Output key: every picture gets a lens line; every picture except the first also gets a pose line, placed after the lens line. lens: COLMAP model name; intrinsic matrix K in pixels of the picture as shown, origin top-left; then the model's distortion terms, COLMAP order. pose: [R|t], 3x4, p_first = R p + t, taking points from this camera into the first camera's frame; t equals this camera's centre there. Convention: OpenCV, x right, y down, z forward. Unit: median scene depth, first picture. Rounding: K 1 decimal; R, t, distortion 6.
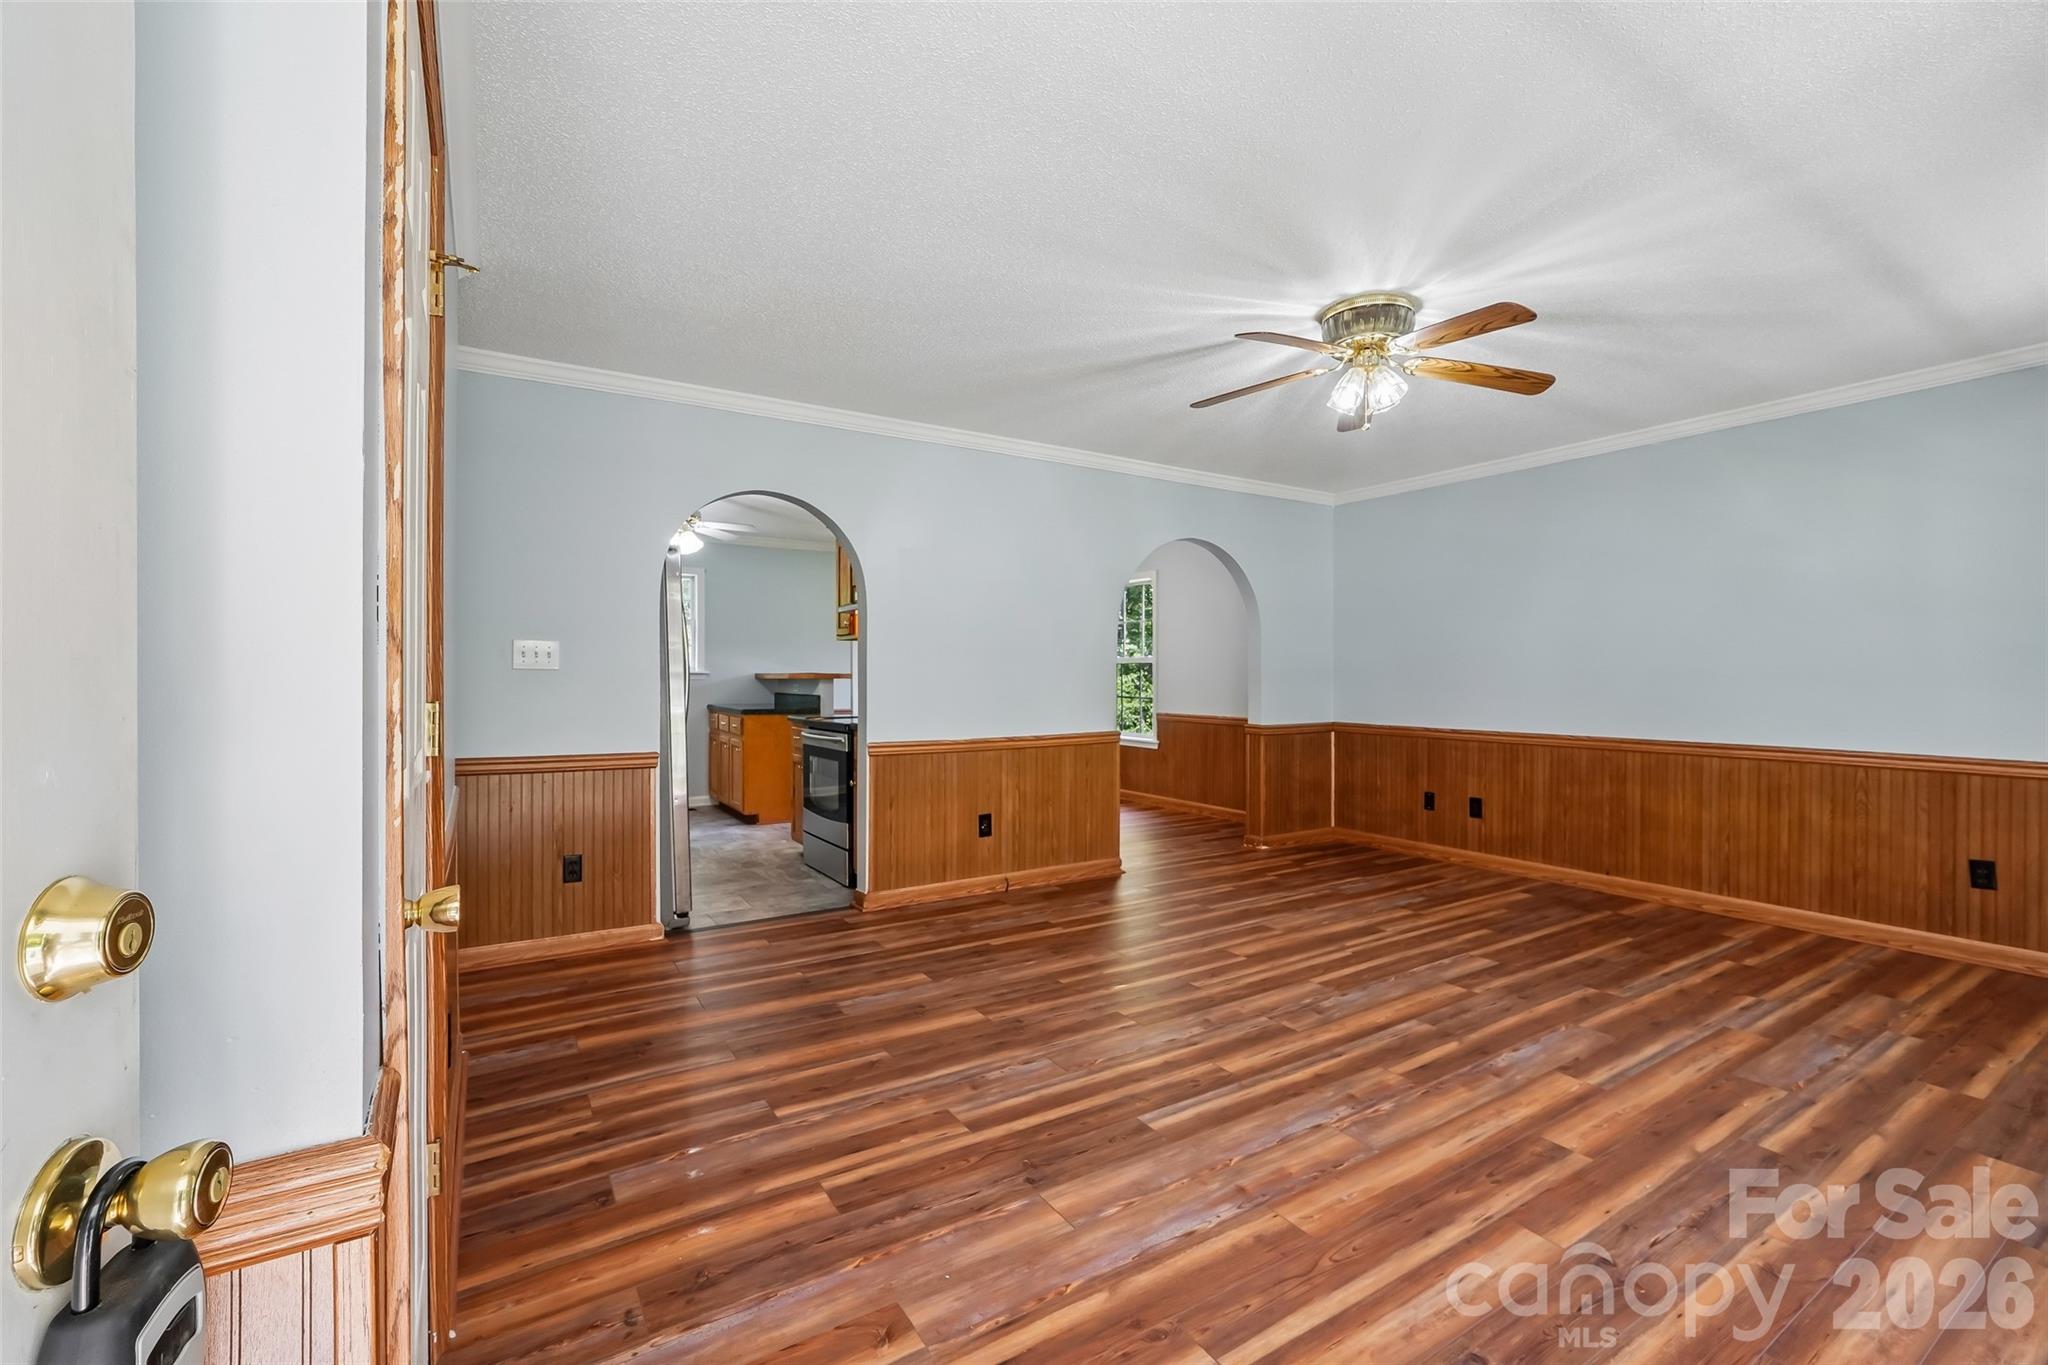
lens RADIAL K [[860.3, 0, 1023.6], [0, 860.3, 677.5], [0, 0, 1]] dist [-0.018208, 0.007169]
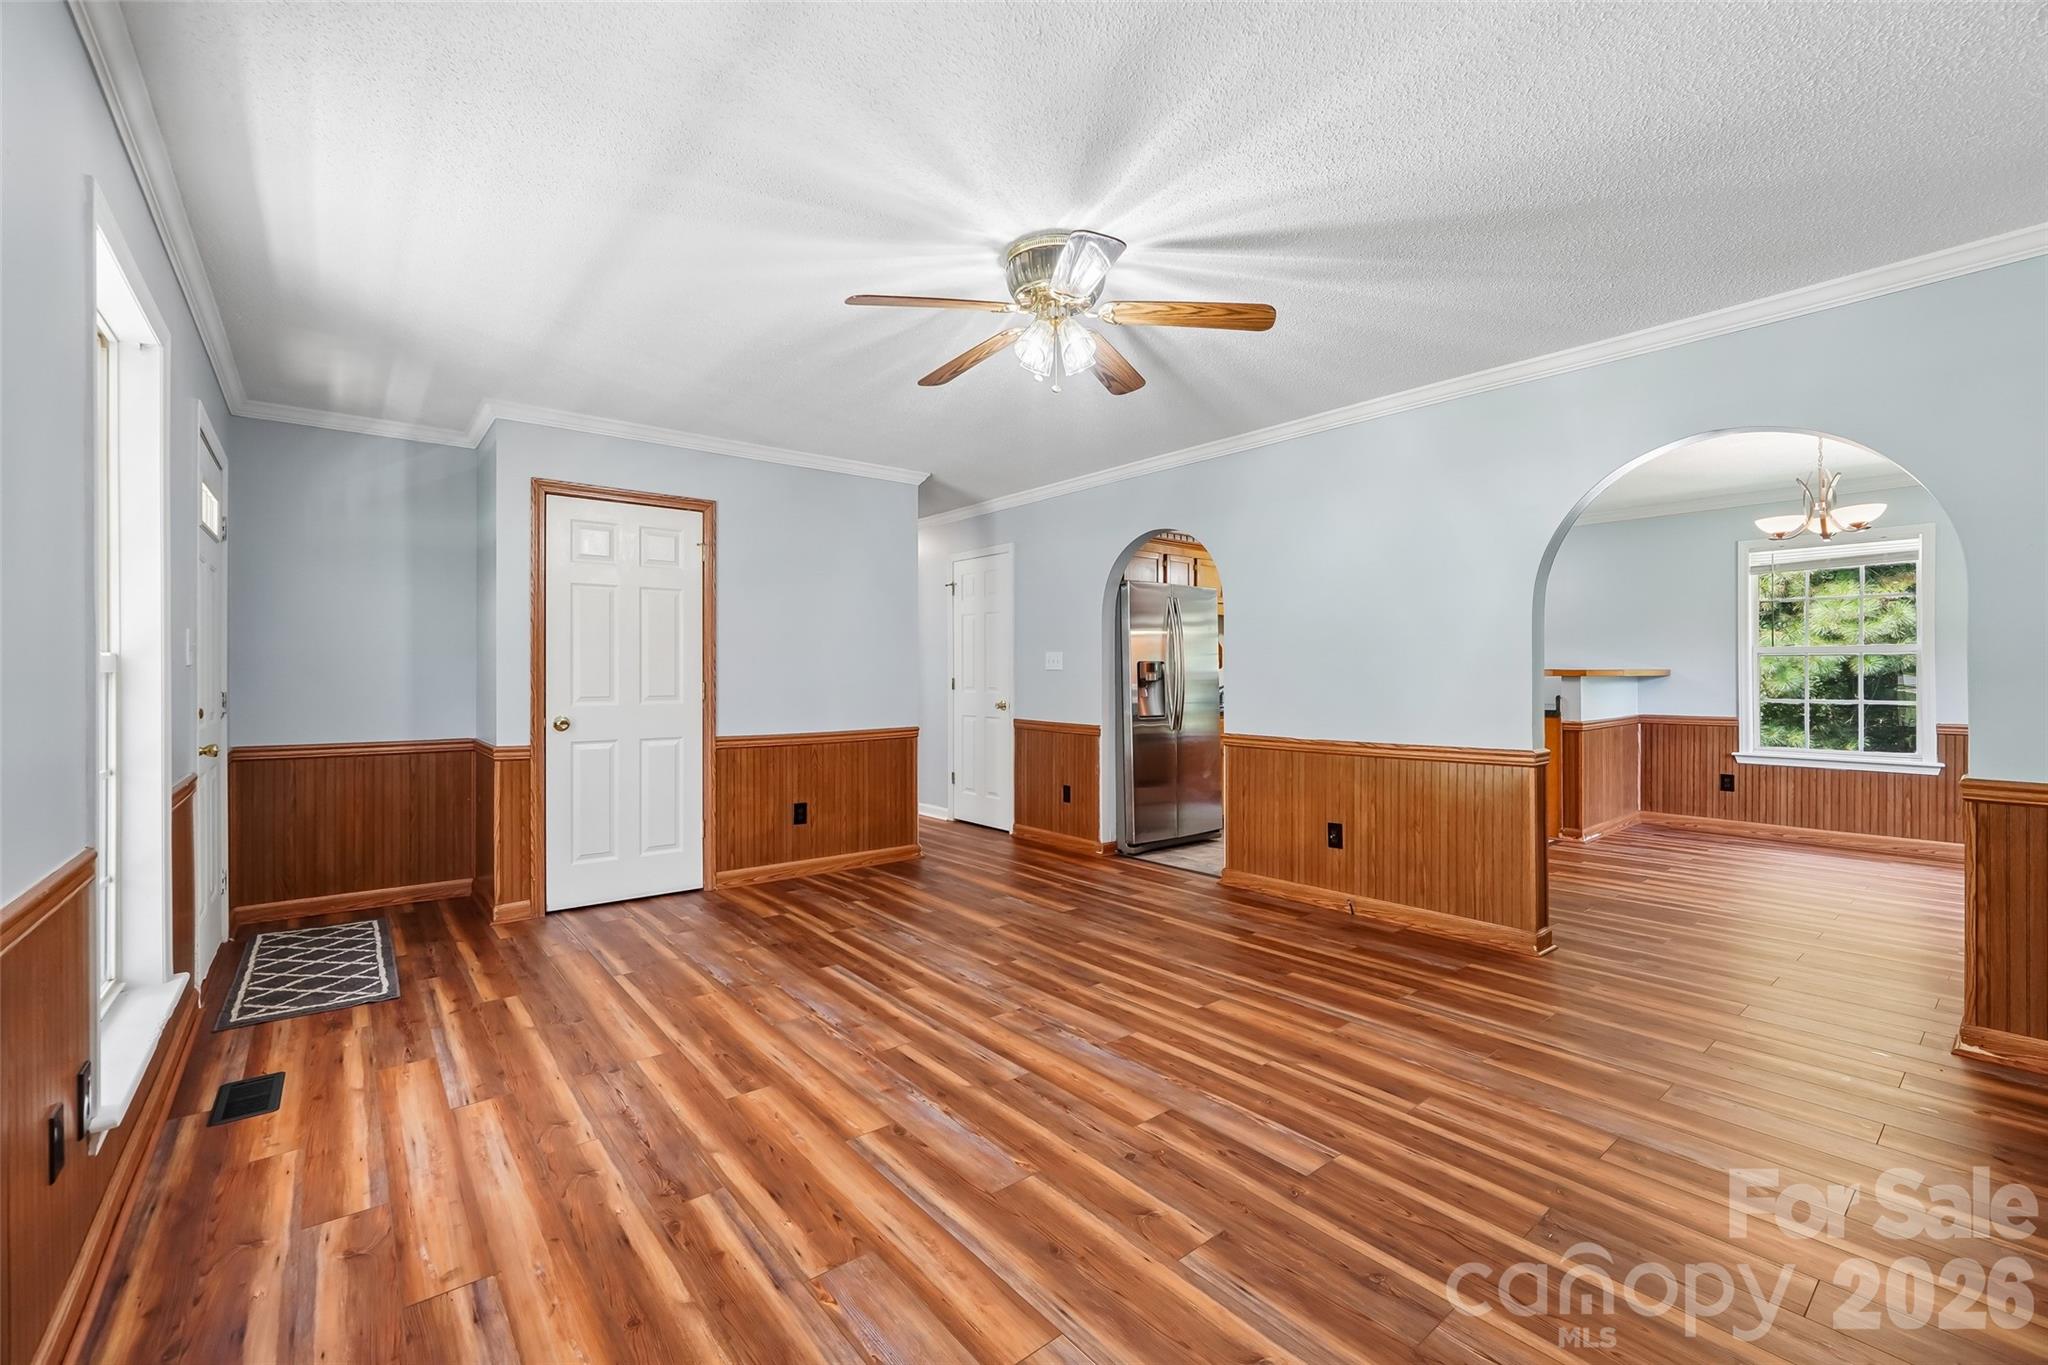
lens RADIAL K [[860.3, 0, 1023.6], [0, 860.3, 677.5], [0, 0, 1]] dist [-0.018208, 0.007169]
pose [[0.124176, 0.002658, -0.992257, 1.334903], [0.001480, 0.999995, 0.002864, 0.000728], [0.992259, -0.001824, 0.124171, 0.904586]]
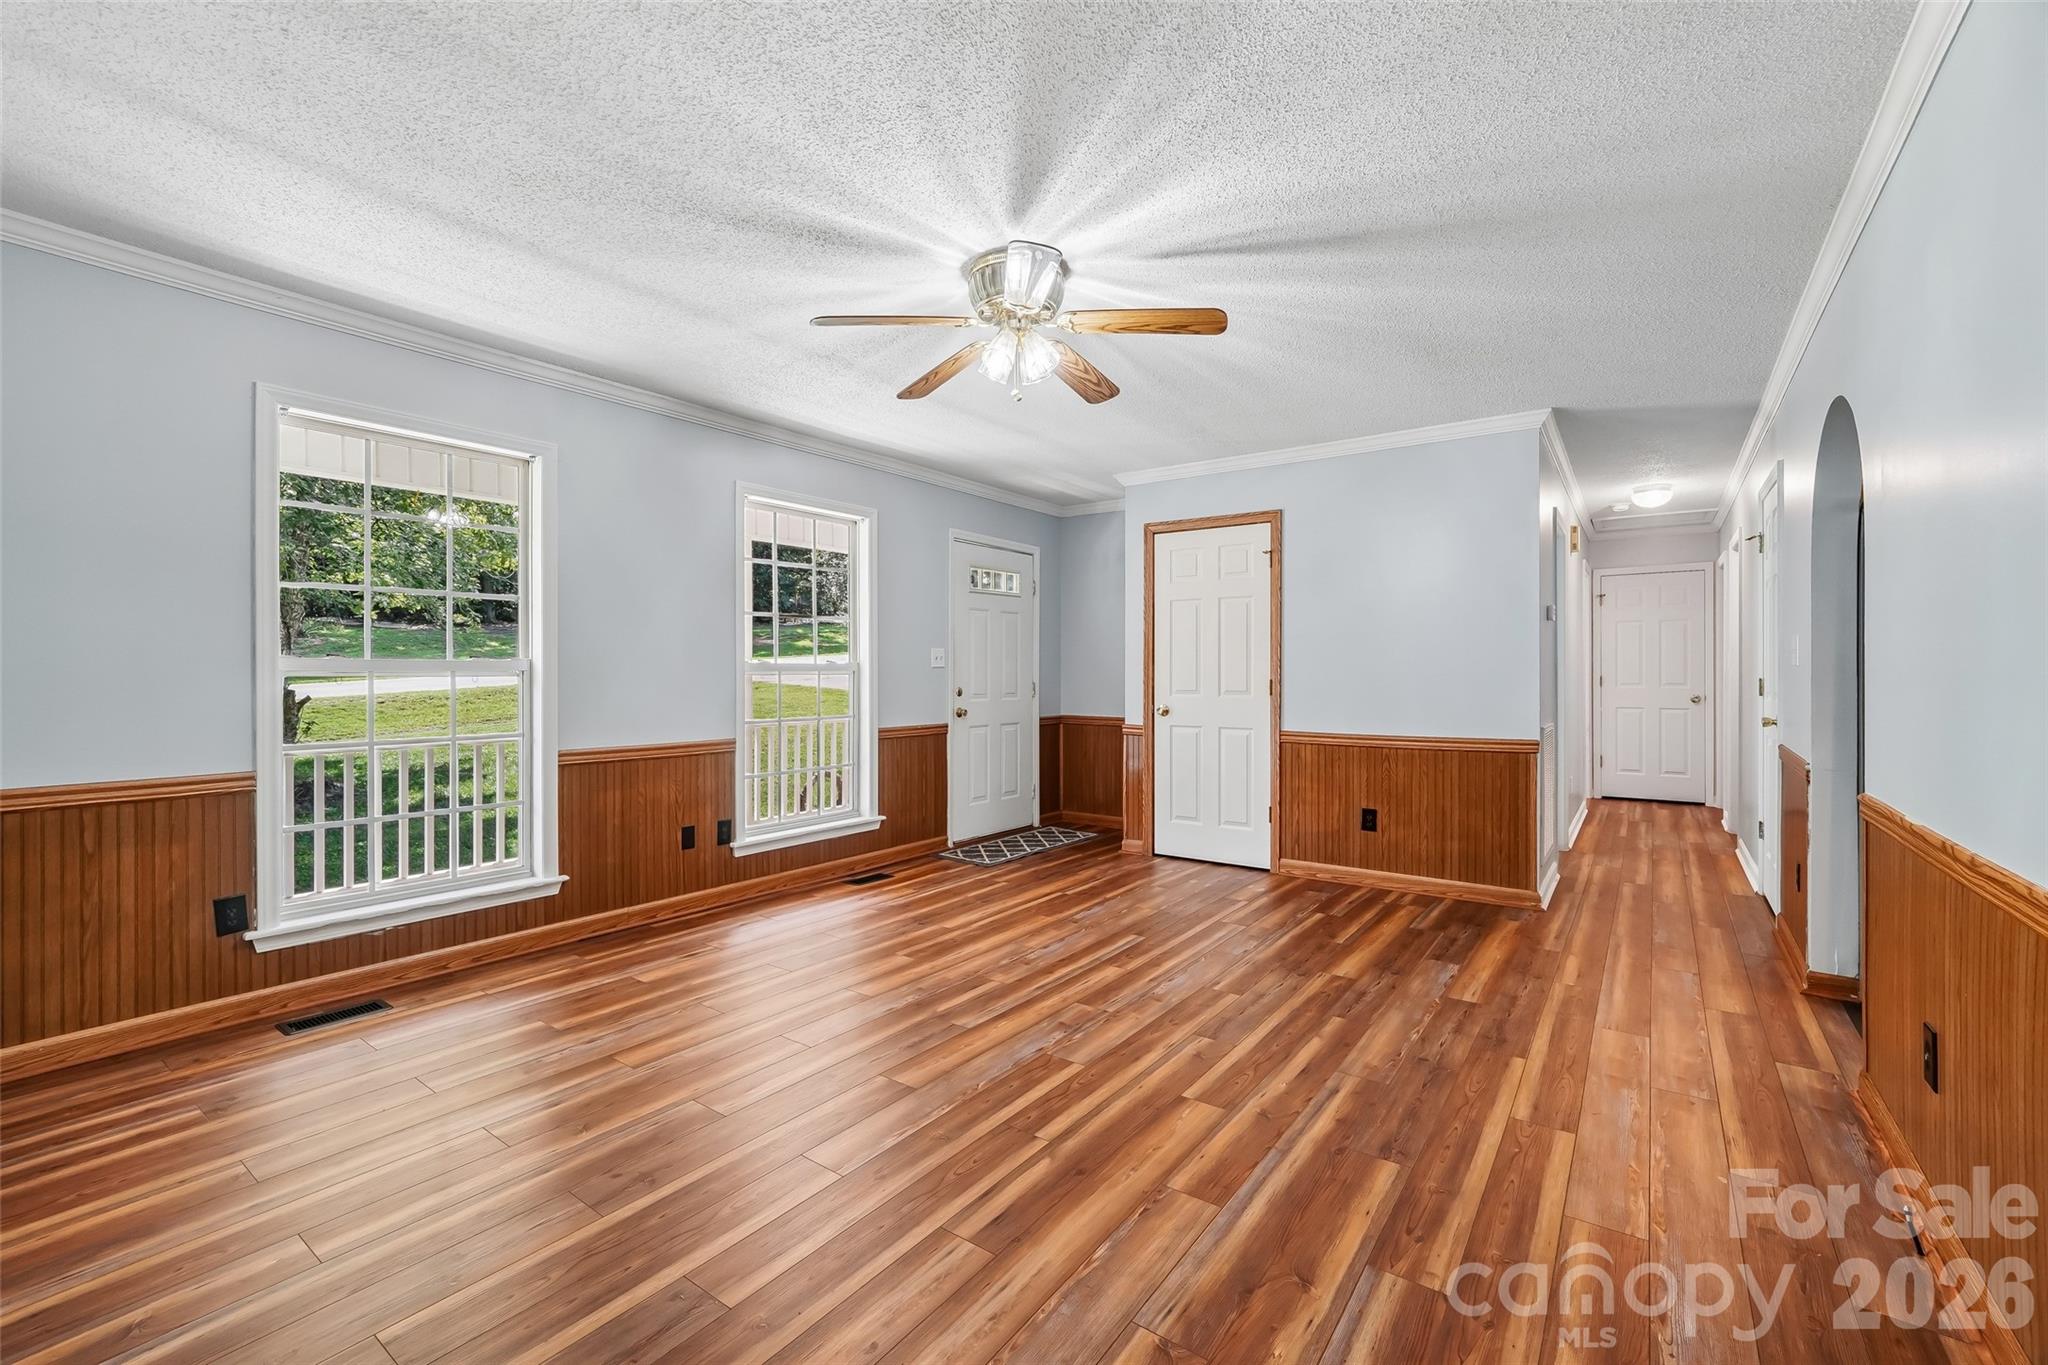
lens RADIAL K [[860.3, 0, 1023.6], [0, 860.3, 677.5], [0, 0, 1]] dist [-0.018208, 0.007169]
pose [[-0.928377, 0.000754, -0.371640, 0.771984], [-0.000930, 0.999990, 0.004353, 0.001634], [0.371639, 0.004386, -0.928367, 1.951074]]
